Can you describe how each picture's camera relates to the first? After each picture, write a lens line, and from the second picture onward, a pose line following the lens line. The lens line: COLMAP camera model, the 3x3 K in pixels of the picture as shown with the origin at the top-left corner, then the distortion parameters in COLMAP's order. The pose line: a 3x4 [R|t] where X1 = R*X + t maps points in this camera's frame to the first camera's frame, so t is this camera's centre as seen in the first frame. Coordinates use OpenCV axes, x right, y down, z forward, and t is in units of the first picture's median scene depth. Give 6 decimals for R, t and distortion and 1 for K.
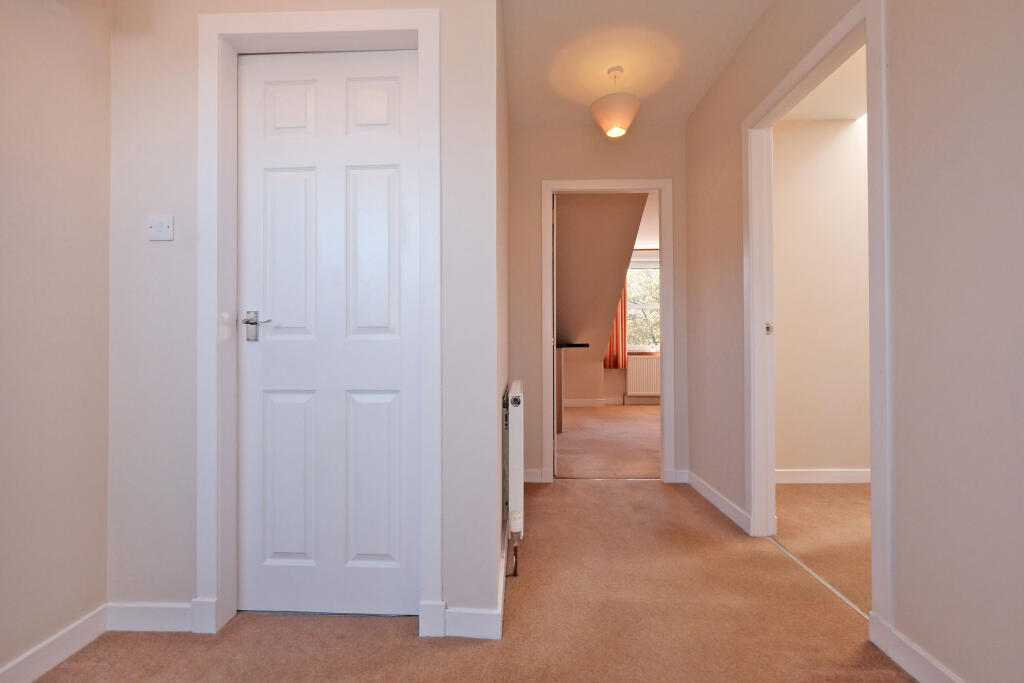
lens RADIAL K [[450.0, 0, 510.8], [0, 450.0, 344.2], [0, 0, 1]] dist [0.005088, 0.000516]
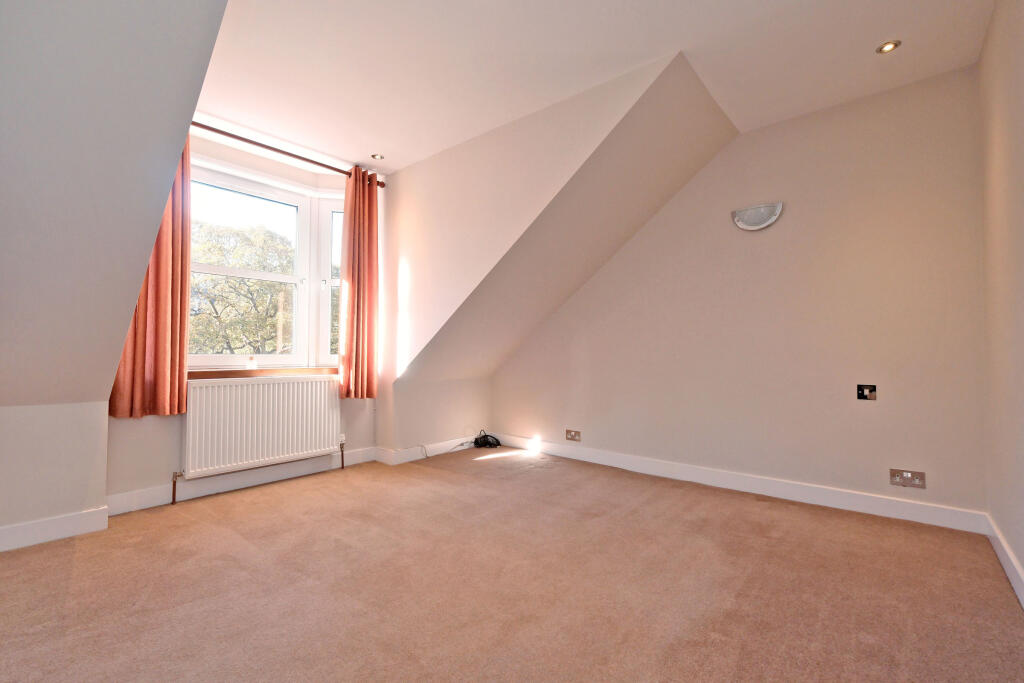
lens RADIAL K [[450.0, 0, 513.8], [0, 450.0, 348.6], [0, 0, 1]] dist [0.005088, 0.000516]
pose [[0.636199, 0.011221, 0.771444, 0.131361], [-0.008394, 0.999936, -0.007621, -0.001627], [-0.771480, -0.001627, 0.636252, 0.509896]]
